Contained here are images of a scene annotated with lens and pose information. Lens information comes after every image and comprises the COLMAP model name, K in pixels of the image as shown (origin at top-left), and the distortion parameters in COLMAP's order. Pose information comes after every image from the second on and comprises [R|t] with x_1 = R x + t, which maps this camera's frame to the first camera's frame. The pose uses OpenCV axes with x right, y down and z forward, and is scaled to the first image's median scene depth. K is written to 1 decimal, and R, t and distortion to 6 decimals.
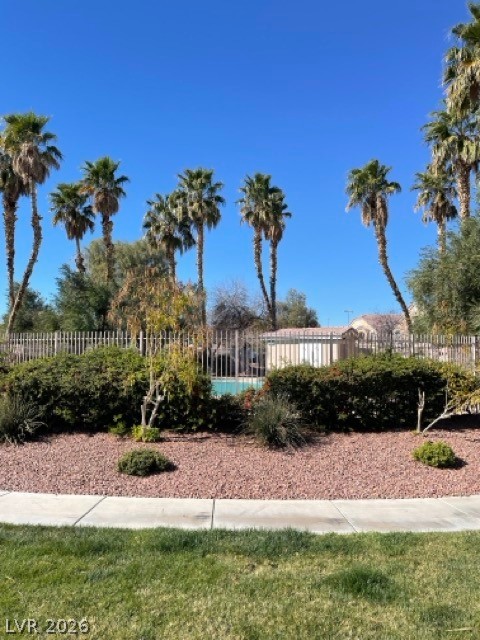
lens RADIAL K [[484.3, 0, 240.7], [0, 484.3, 320.8], [0, 0, 1]] dist [0.009604, 0.003171]
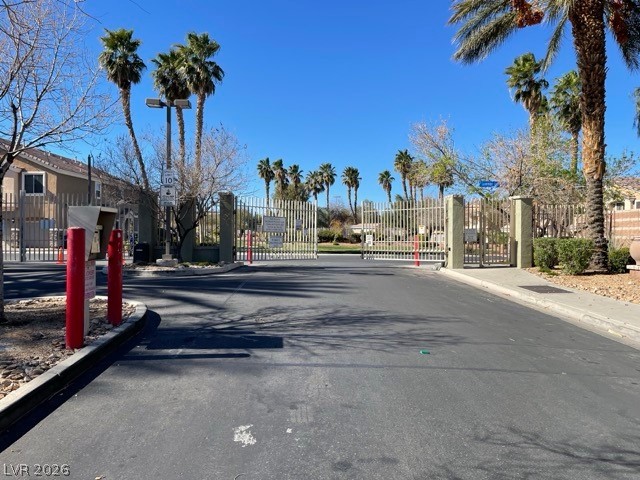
lens RADIAL K [[484.3, 0, 320.5], [0, 484.3, 238.5], [0, 0, 1]] dist [0.009604, 0.003171]
pose [[0.999527, -0.000788, -0.030739, -0.040625], [0.003225, 0.996843, 0.079328, -0.110942], [0.030579, -0.079389, 0.996375, -1.672446]]
